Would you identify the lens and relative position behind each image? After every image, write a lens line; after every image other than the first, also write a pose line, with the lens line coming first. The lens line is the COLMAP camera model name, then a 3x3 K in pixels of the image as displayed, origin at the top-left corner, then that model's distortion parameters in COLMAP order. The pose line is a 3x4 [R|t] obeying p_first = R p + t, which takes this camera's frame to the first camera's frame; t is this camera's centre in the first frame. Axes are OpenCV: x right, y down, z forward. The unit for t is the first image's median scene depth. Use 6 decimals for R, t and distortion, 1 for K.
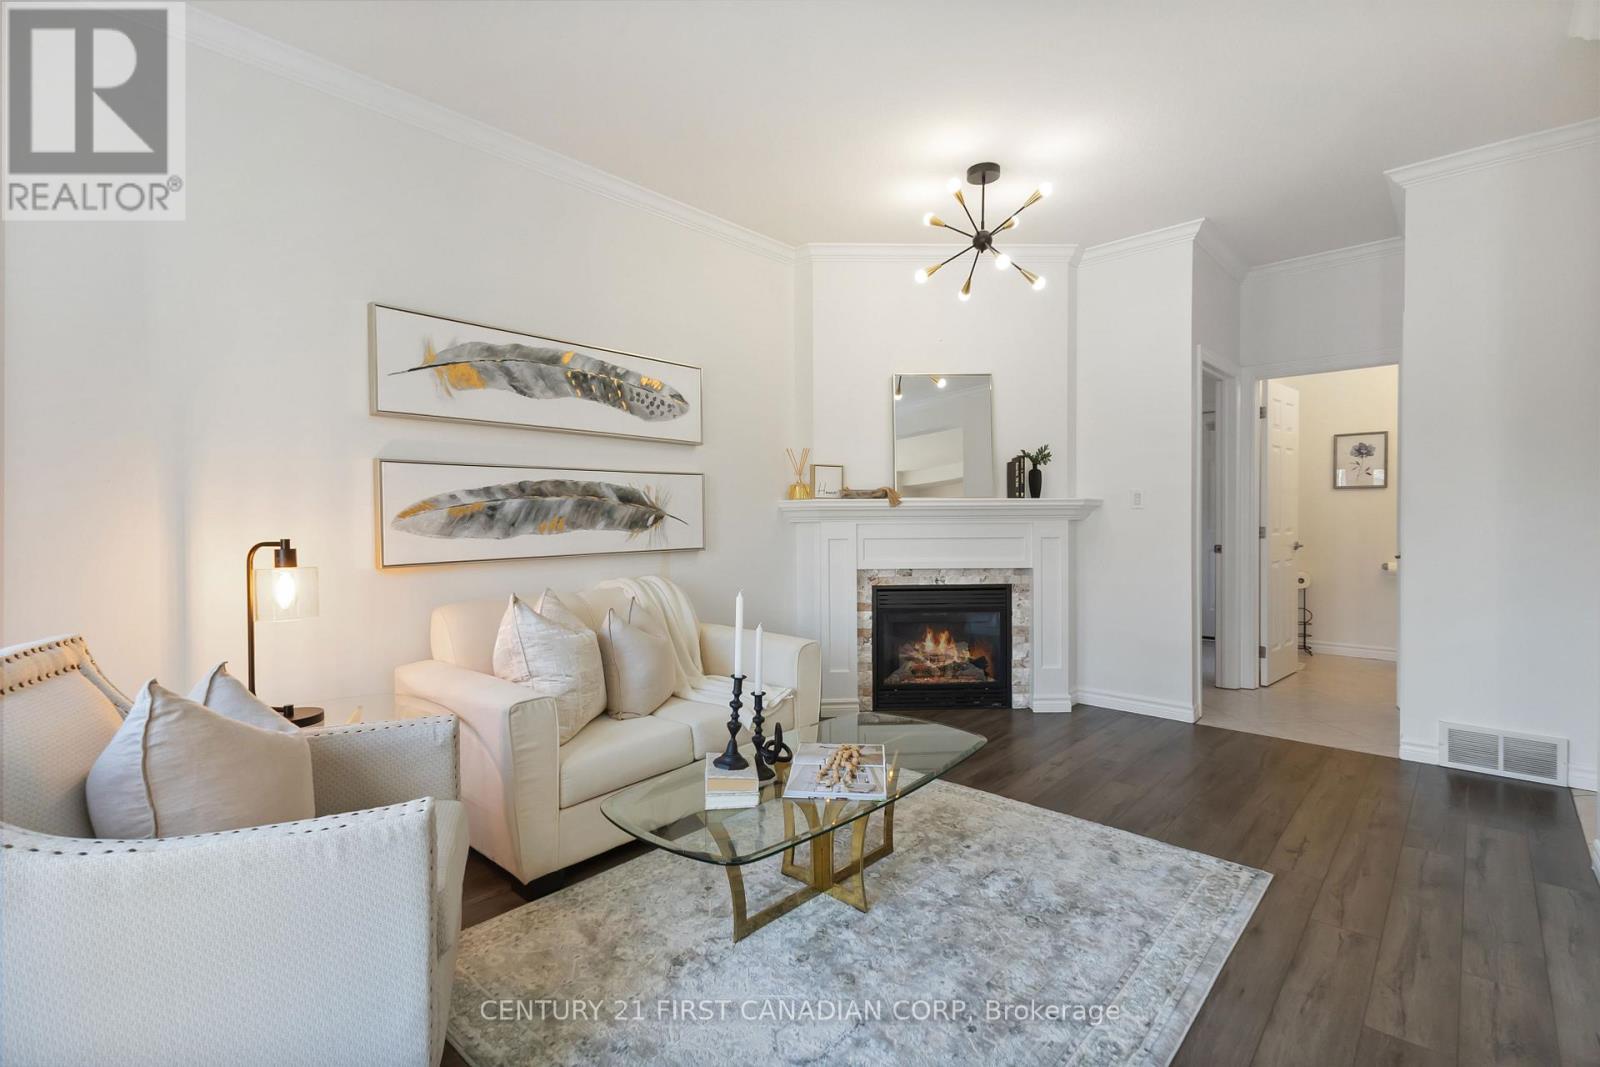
lens RADIAL K [[730.8, 0, 794.7], [0, 730.8, 522.9], [0, 0, 1]] dist [0.033063, 0.000587]
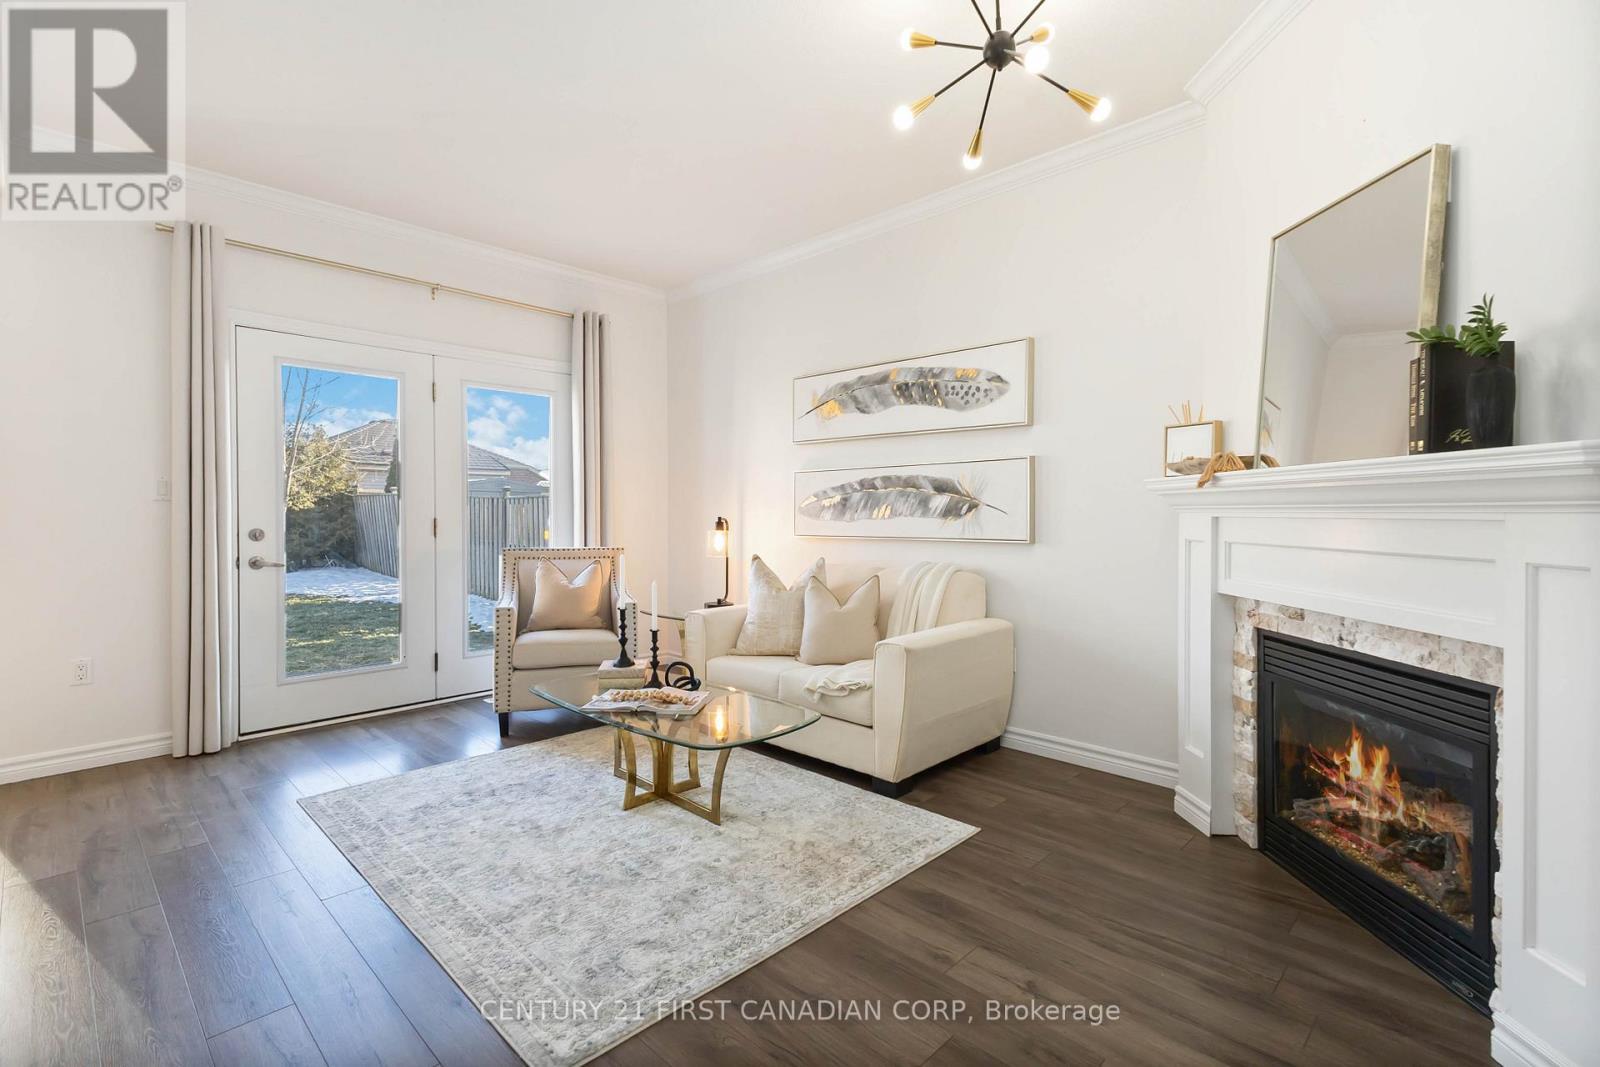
lens RADIAL K [[730.8, 0, 796.6], [0, 730.8, 527.2], [0, 0, 1]] dist [0.033063, 0.000587]
pose [[-0.026470, 0.030490, -0.999185, 0.837614], [-0.007914, 0.999497, 0.030710, -0.007678], [0.999618, 0.008720, -0.026215, 0.805237]]
